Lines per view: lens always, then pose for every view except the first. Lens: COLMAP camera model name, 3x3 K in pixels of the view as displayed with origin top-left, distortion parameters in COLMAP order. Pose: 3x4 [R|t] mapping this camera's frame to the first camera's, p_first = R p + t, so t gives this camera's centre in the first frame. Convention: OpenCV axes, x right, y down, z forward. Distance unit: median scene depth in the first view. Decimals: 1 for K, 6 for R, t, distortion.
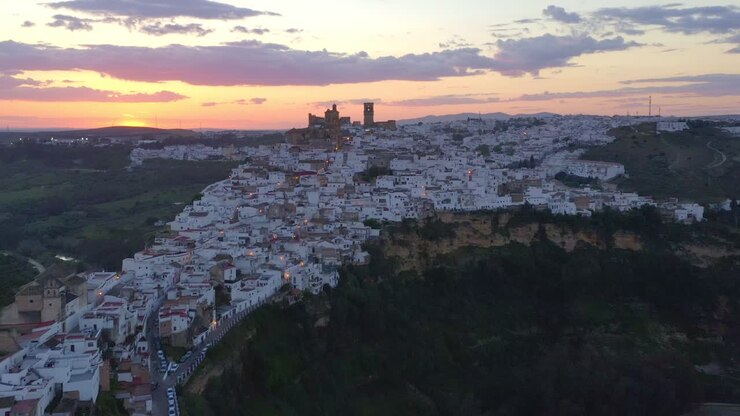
lens RADIAL K [[1002.1, 0, 370.0], [0, 1002.1, 208.0], [0, 0, 1]] dist [0.571889, -0.016240]
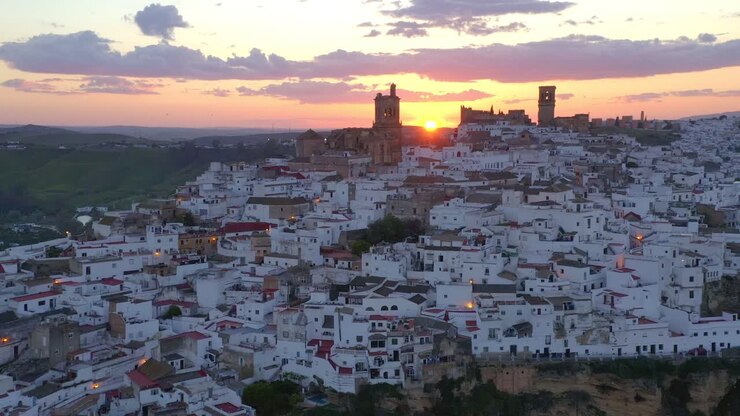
lens RADIAL K [[1002.1, 0, 370.0], [0, 1002.1, 208.0], [0, 0, 1]] dist [0.571889, -0.016240]
pose [[0.948942, 0.036101, -0.313377, 0.133268], [-0.035858, 0.999335, 0.006542, -0.049364], [0.313405, 0.005029, 0.949606, 0.598305]]
